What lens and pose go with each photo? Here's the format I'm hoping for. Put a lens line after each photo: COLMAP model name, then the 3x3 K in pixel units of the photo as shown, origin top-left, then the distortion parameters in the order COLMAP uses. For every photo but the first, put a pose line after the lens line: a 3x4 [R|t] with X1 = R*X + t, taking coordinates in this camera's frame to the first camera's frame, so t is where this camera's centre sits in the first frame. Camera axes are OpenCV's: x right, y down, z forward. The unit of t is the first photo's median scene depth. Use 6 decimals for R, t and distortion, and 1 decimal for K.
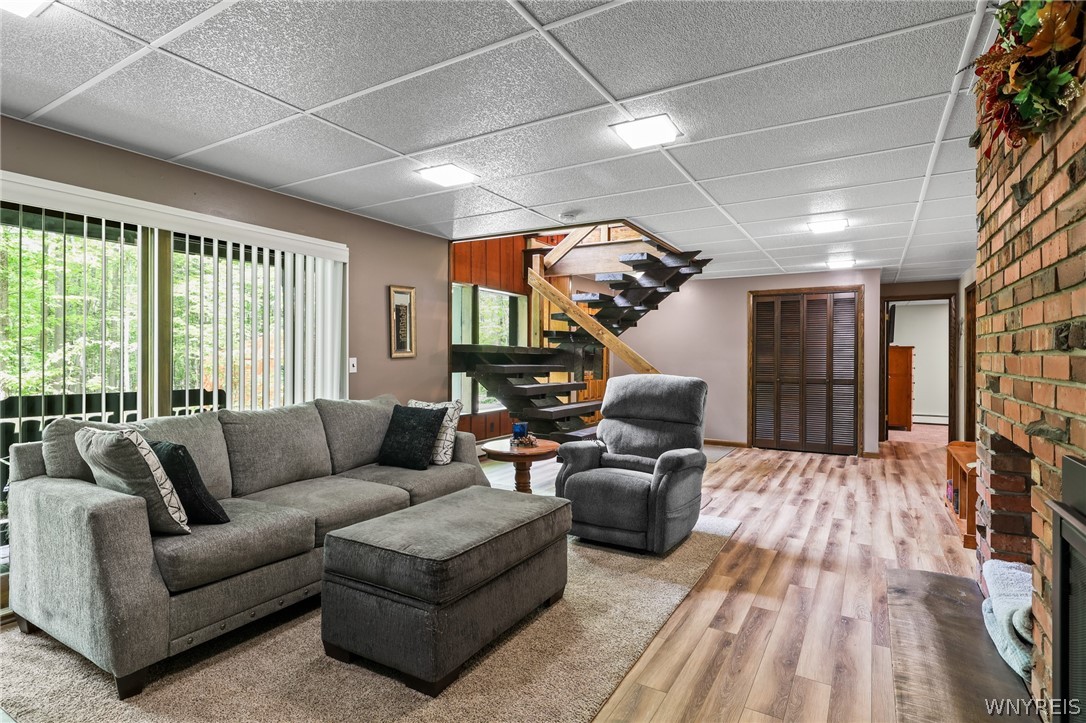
lens RADIAL K [[562.3, 0, 538.2], [0, 562.3, 353.6], [0, 0, 1]] dist [0.001587, 0.000983]
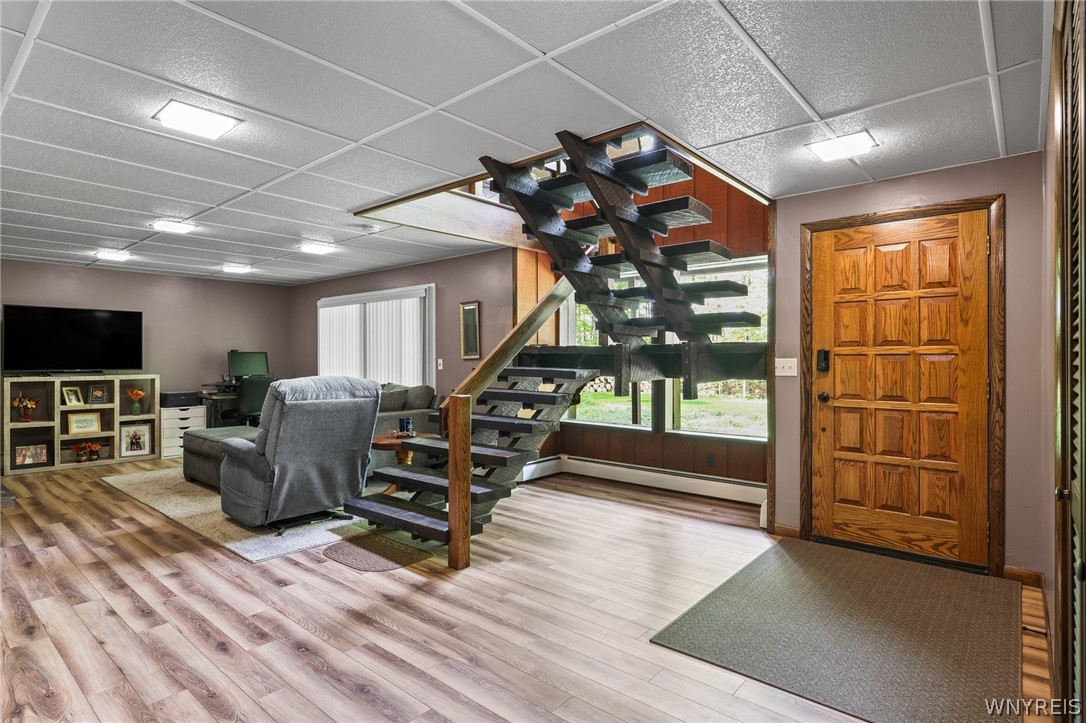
lens RADIAL K [[567.9, 0, 542.8], [0, 567.9, 356.5], [0, 0, 1]] dist [-0.001898, 0.001708]
pose [[-0.176516, -0.005193, -0.984284, 1.410215], [0.003673, 0.999976, -0.005934, 0.013723], [0.984291, -0.004663, -0.176492, 2.011281]]
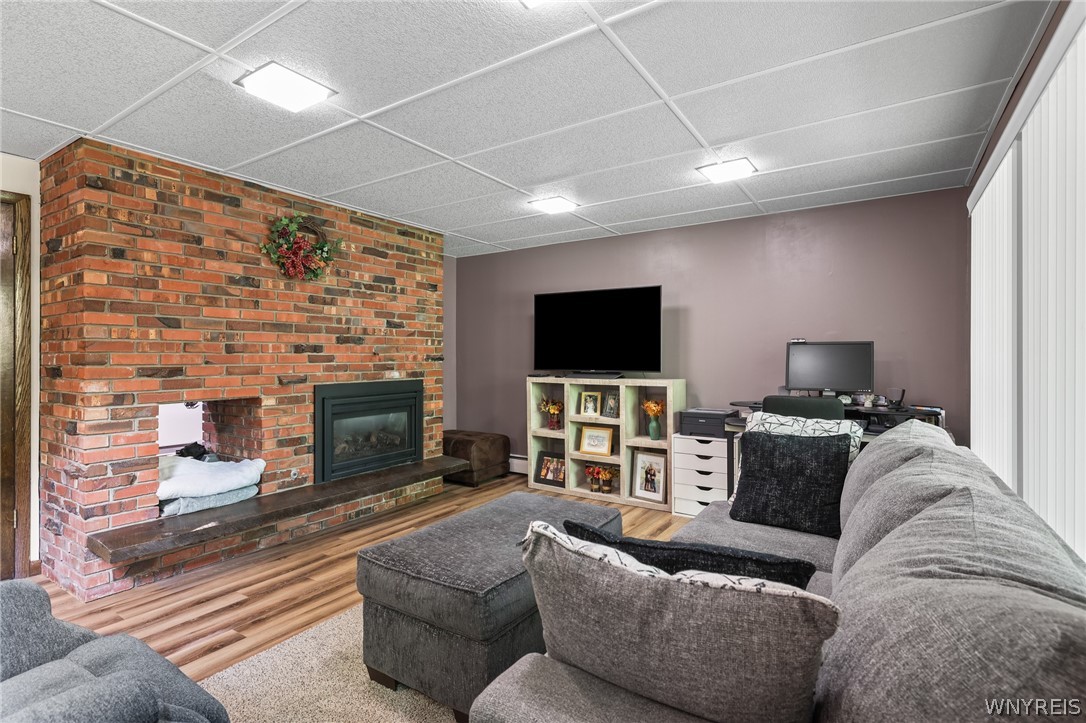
lens RADIAL K [[528.5, 0, 535.7], [0, 528.5, 359.1], [0, 0, 1]] dist [0.001742, 0.000245]
pose [[-0.998535, -0.001180, 0.054101, -0.187931], [-0.000941, 0.999990, 0.004441, 0.006744], [-0.054106, 0.004383, -0.998526, 1.487181]]
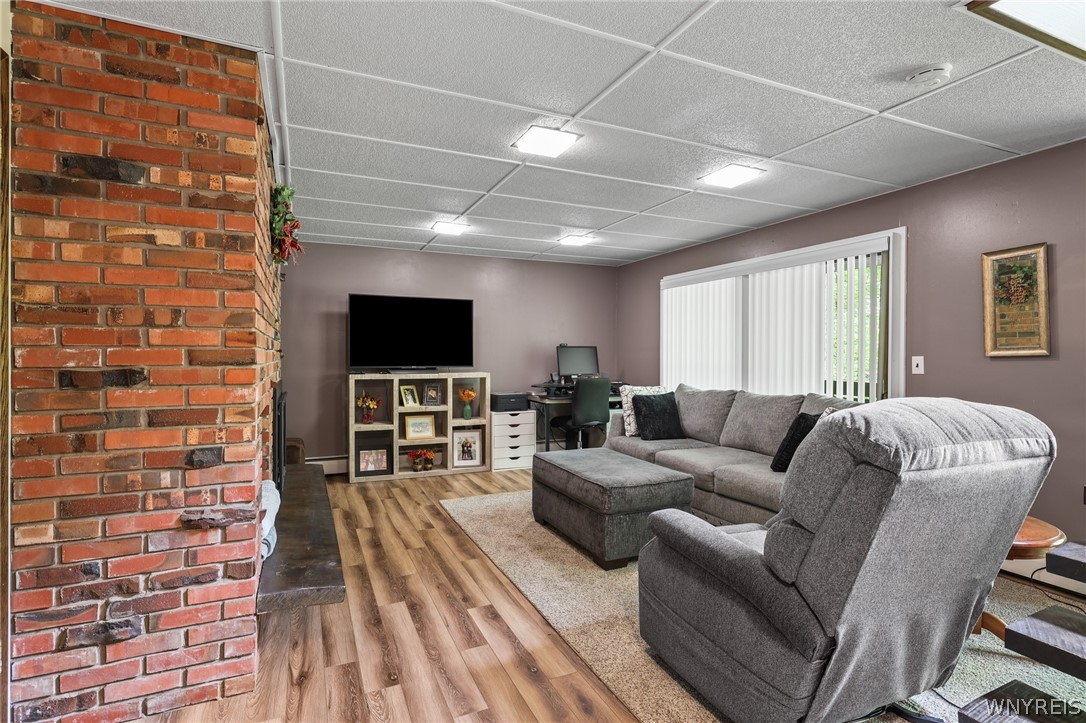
lens RADIAL K [[528.5, 0, 538.6], [0, 528.5, 359.3], [0, 0, 1]] dist [0.001742, 0.000245]
pose [[-0.577253, 0.004482, -0.816553, 0.853261], [-0.001242, 0.999979, 0.006366, 0.009493], [0.816564, 0.004689, -0.577236, 1.315520]]
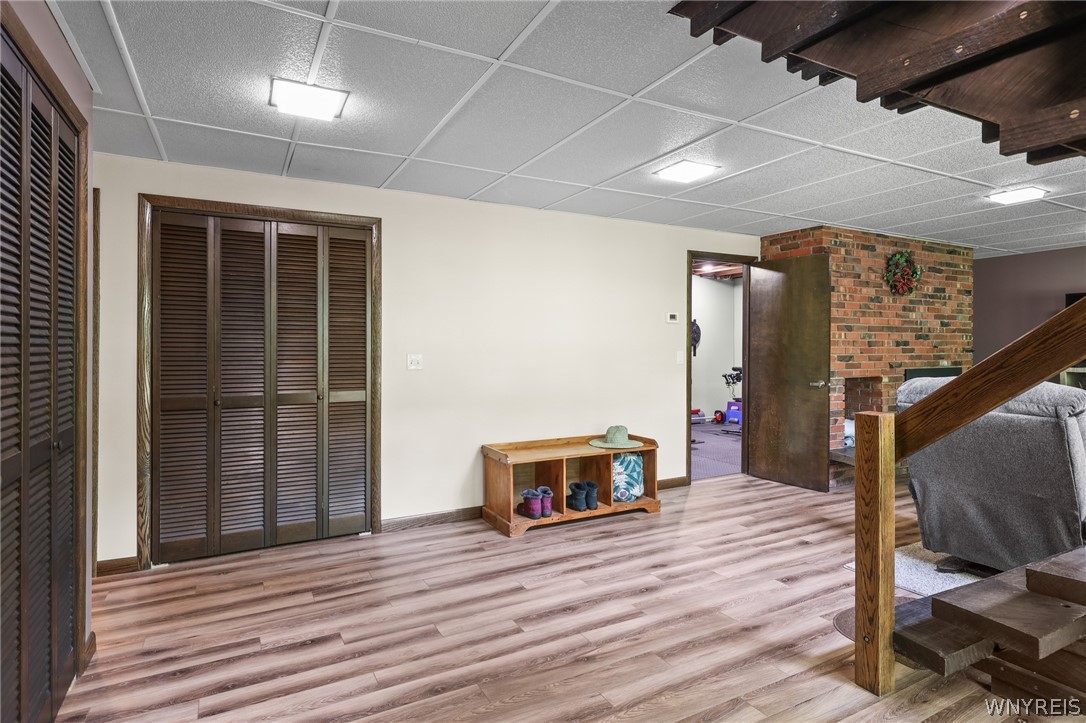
lens RADIAL K [[567.9, 0, 534.5], [0, 567.9, 345.0], [0, 0, 1]] dist [-0.001898, 0.001708]
pose [[-0.853301, -0.002383, 0.521412, 0.412482], [-0.003477, 0.999993, -0.001121, 0.000568], [-0.521406, -0.002769, -0.853304, 2.435477]]
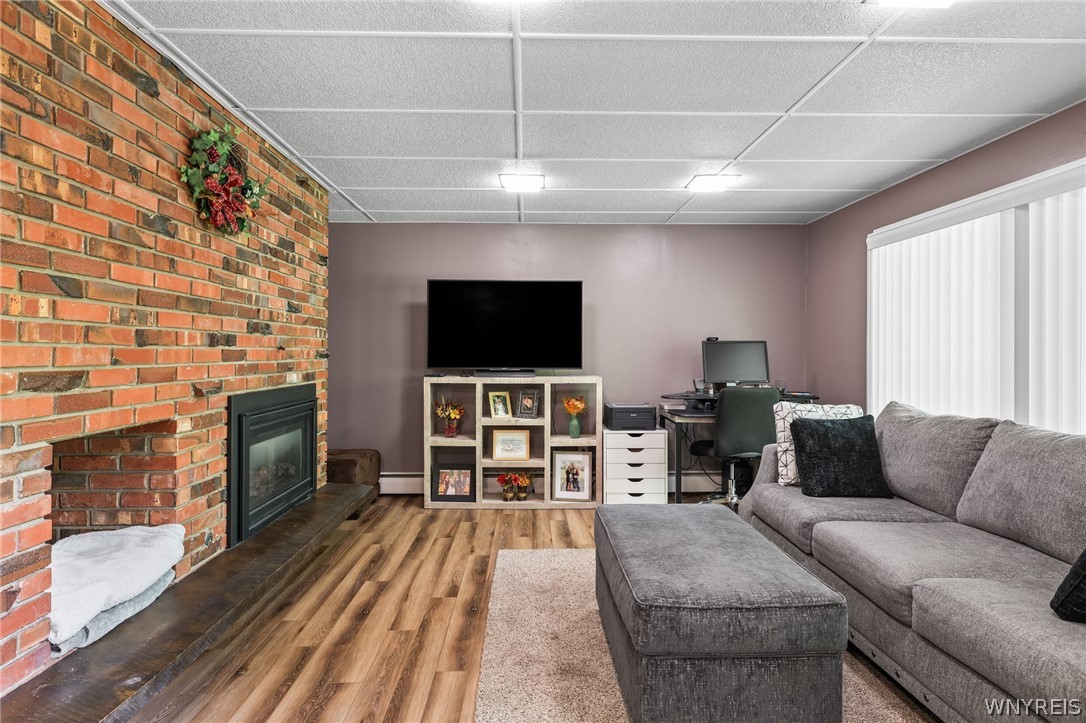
lens RADIAL K [[562.3, 0, 537.2], [0, 562.3, 353.5], [0, 0, 1]] dist [0.001587, 0.000983]
pose [[-0.850539, -0.002628, -0.525906, 0.397057], [-0.002489, 0.999996, -0.000972, 0.008635], [0.525906, 0.000482, -0.850542, 1.273097]]
